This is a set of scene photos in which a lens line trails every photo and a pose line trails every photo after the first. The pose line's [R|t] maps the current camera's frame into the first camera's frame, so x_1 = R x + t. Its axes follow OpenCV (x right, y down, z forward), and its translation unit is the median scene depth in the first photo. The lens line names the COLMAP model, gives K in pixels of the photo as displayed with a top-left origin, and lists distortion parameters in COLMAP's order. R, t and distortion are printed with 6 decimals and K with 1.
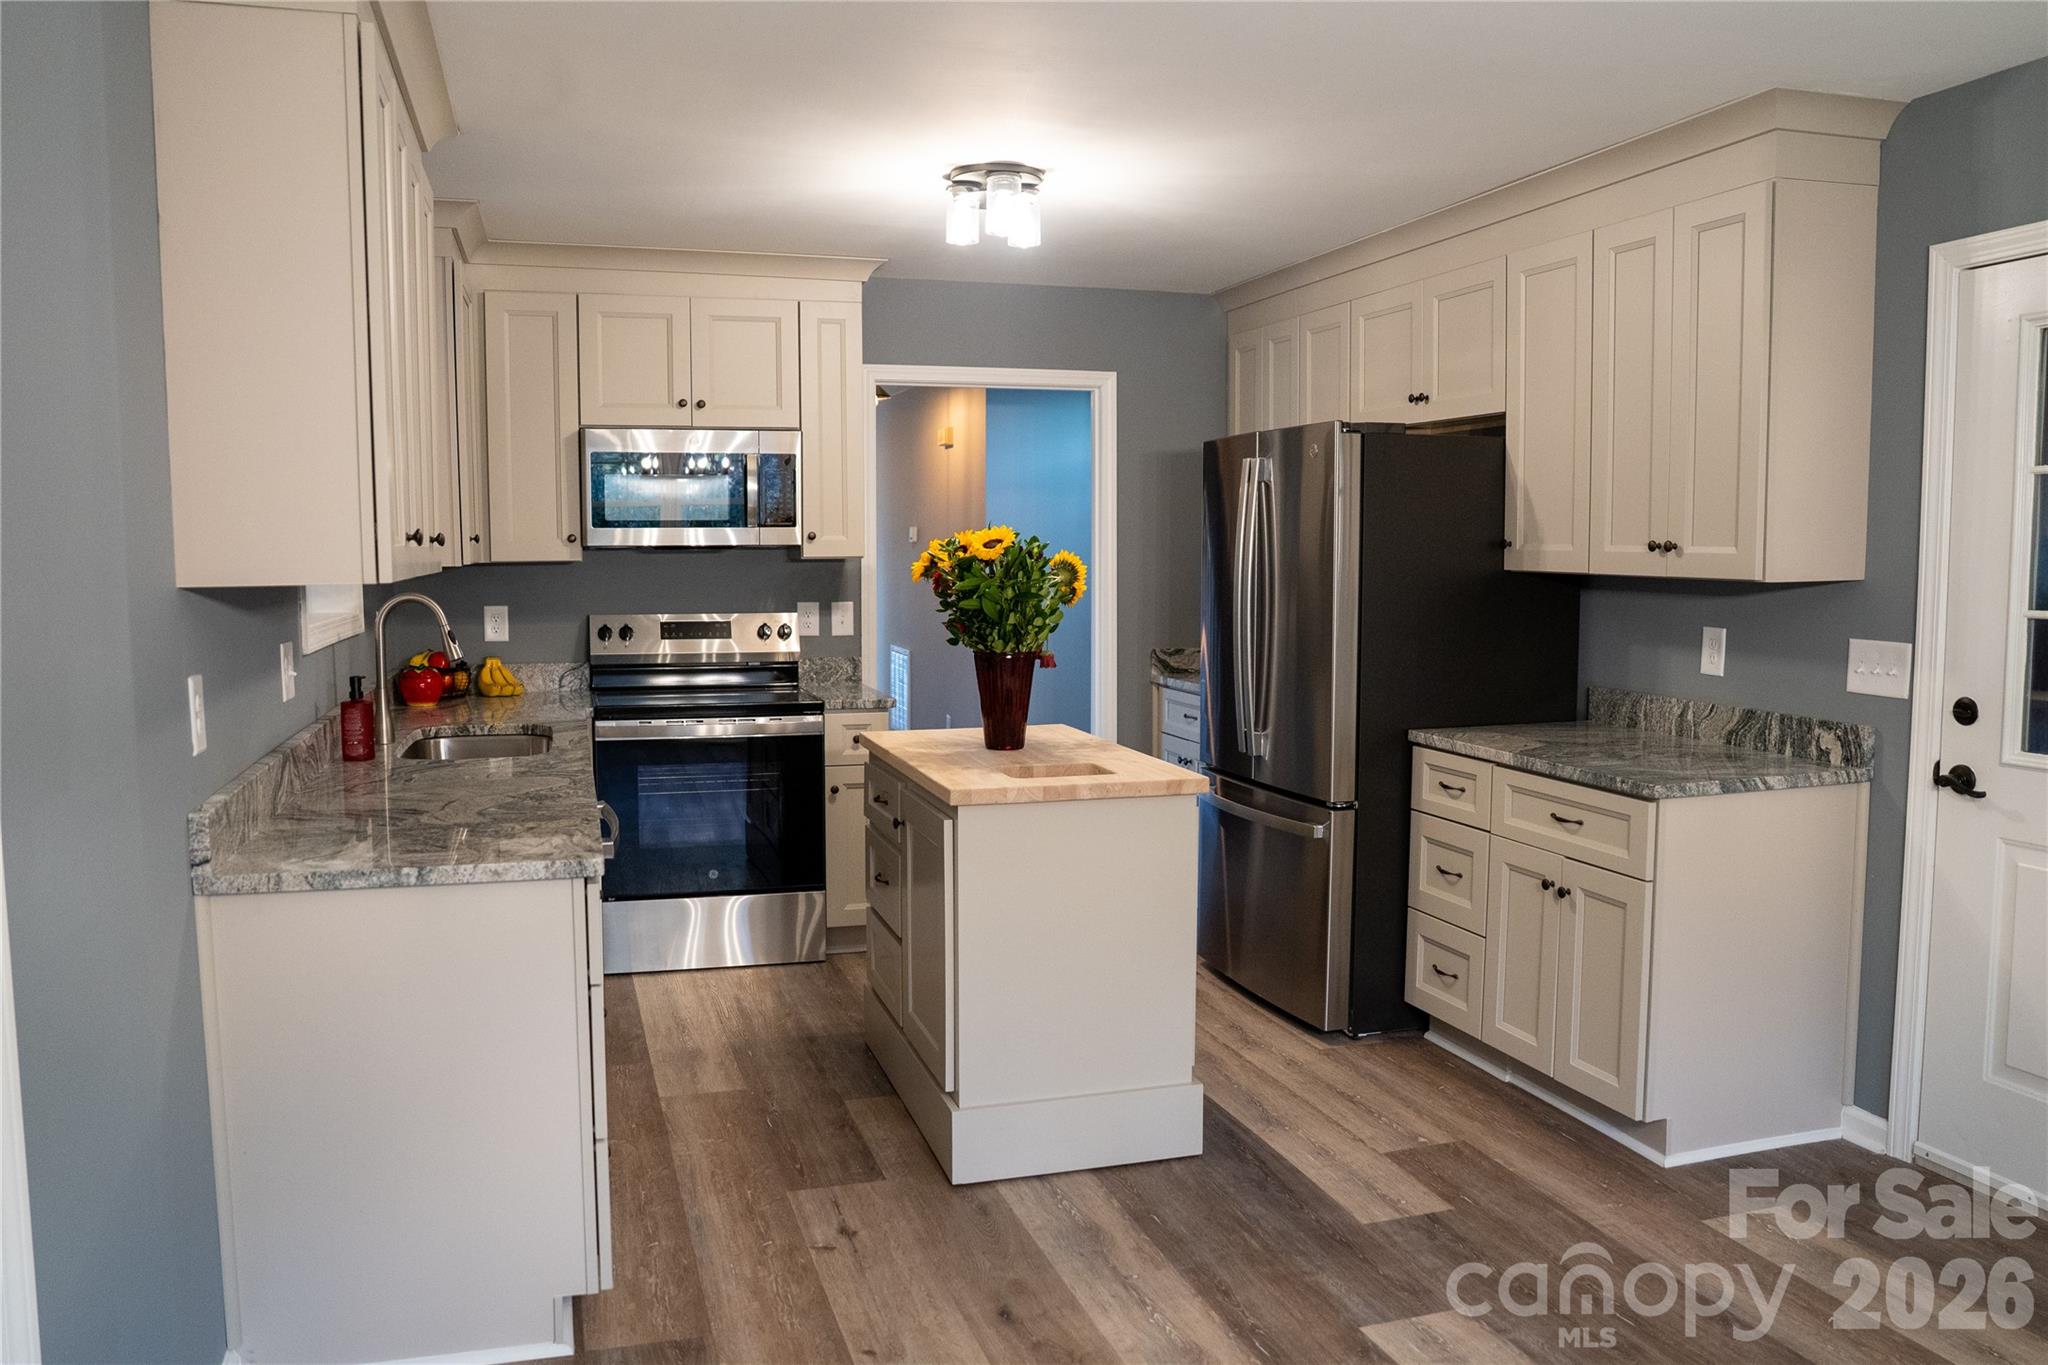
lens RADIAL K [[1504.9, 0, 1020.4], [0, 1504.9, 648.6], [0, 0, 1]] dist [-0.101950, 0.002810]
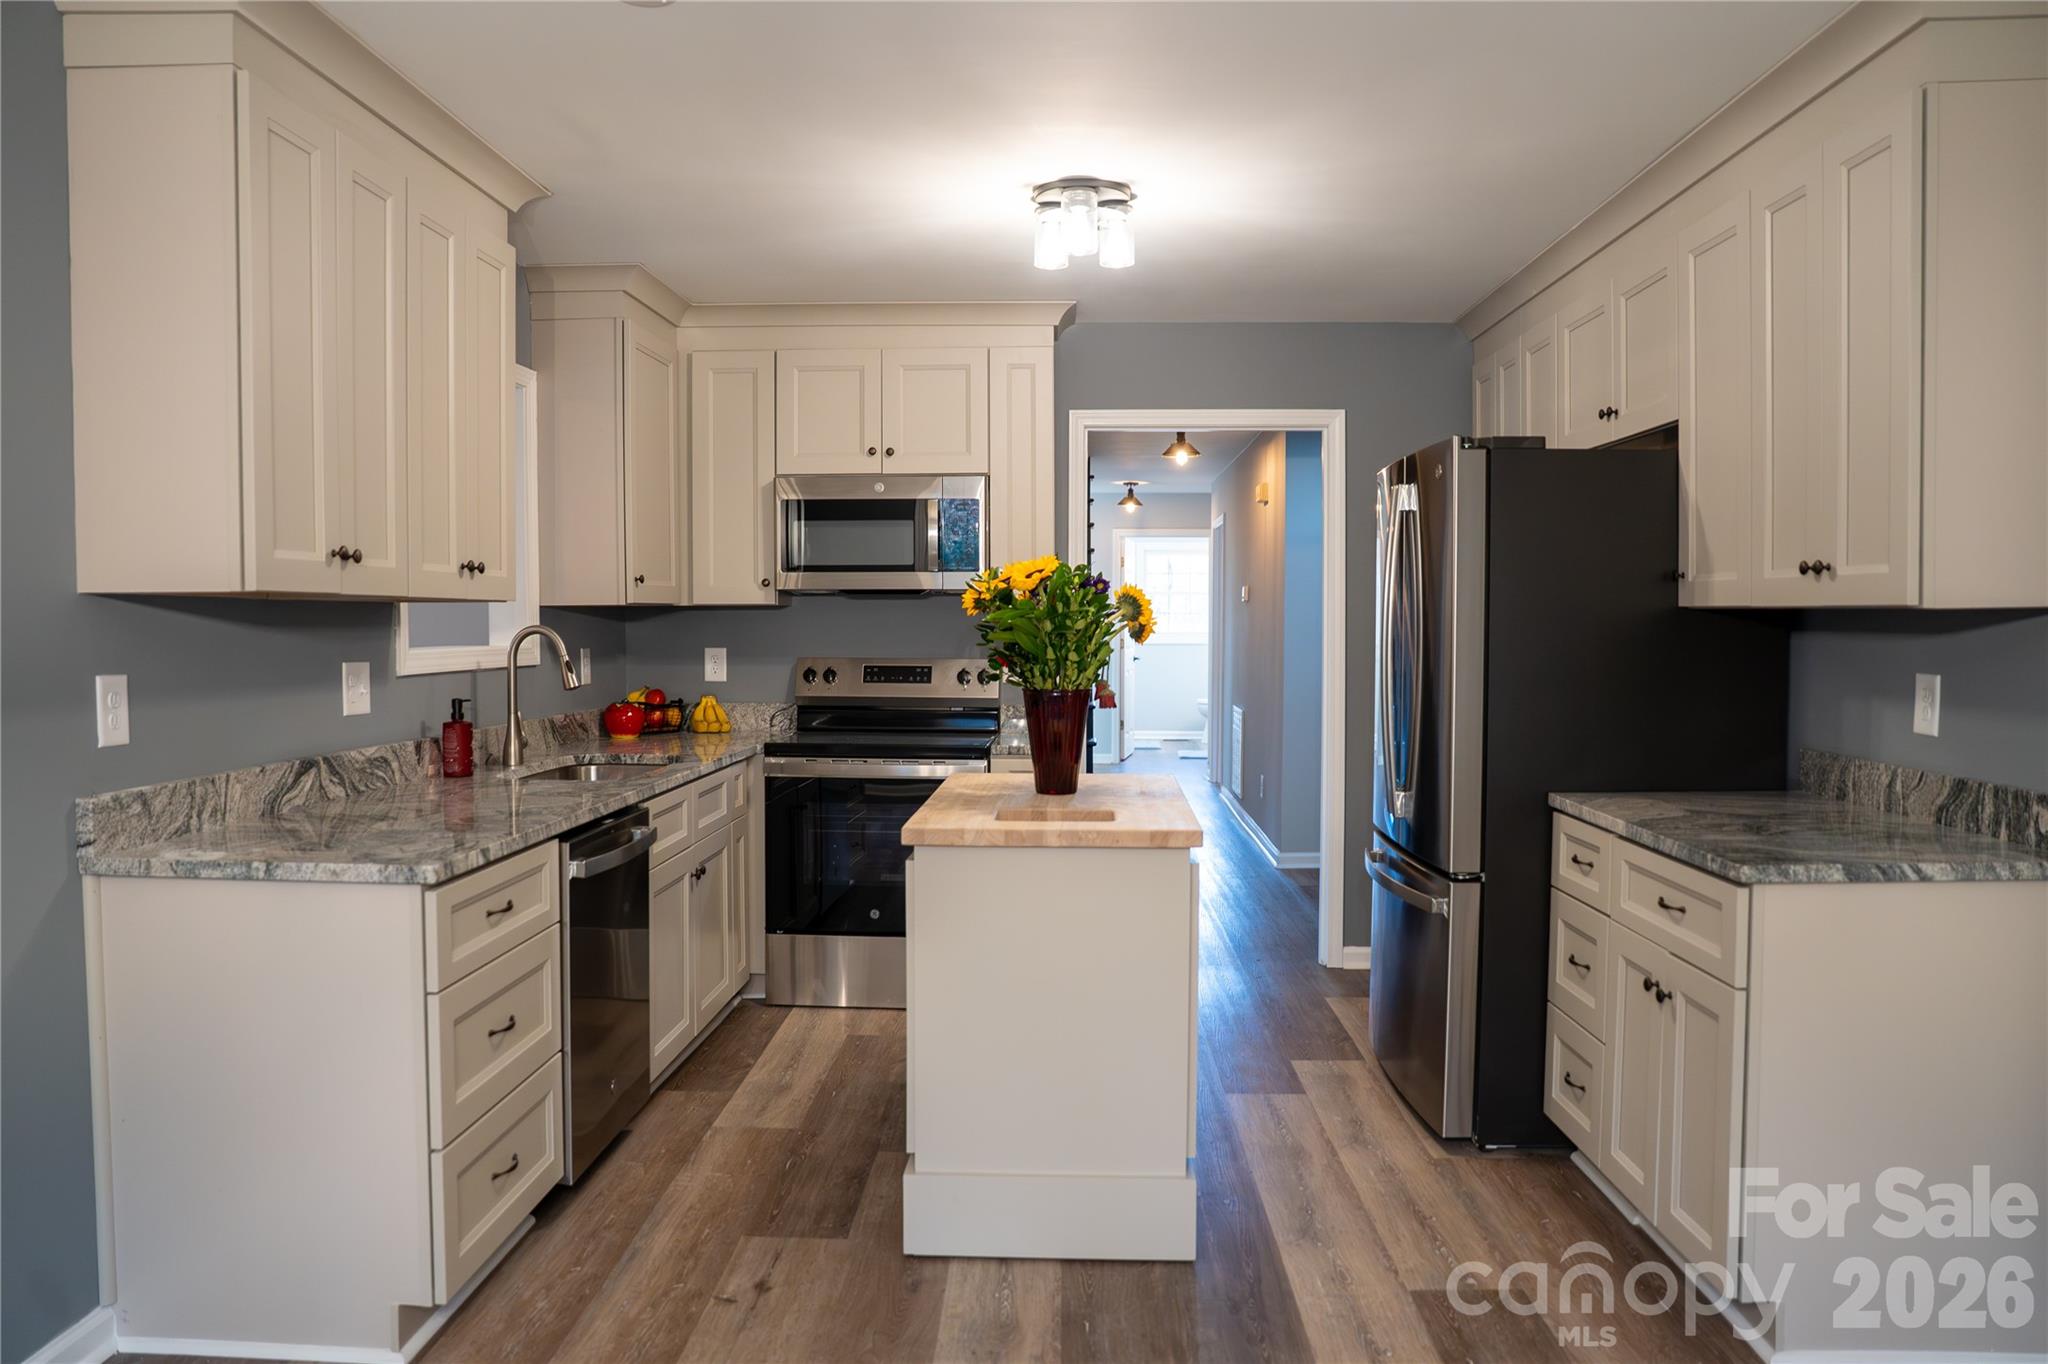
lens RADIAL K [[1445.8, 0, 1024.6], [0, 1445.8, 647.8], [0, 0, 1]] dist [-0.125861, 0.079626]
pose [[0.945131, 0.008261, -0.326587, 0.257229], [-0.024528, 0.998653, -0.045722, 0.017230], [0.325770, 0.051224, 0.944061, 0.139526]]
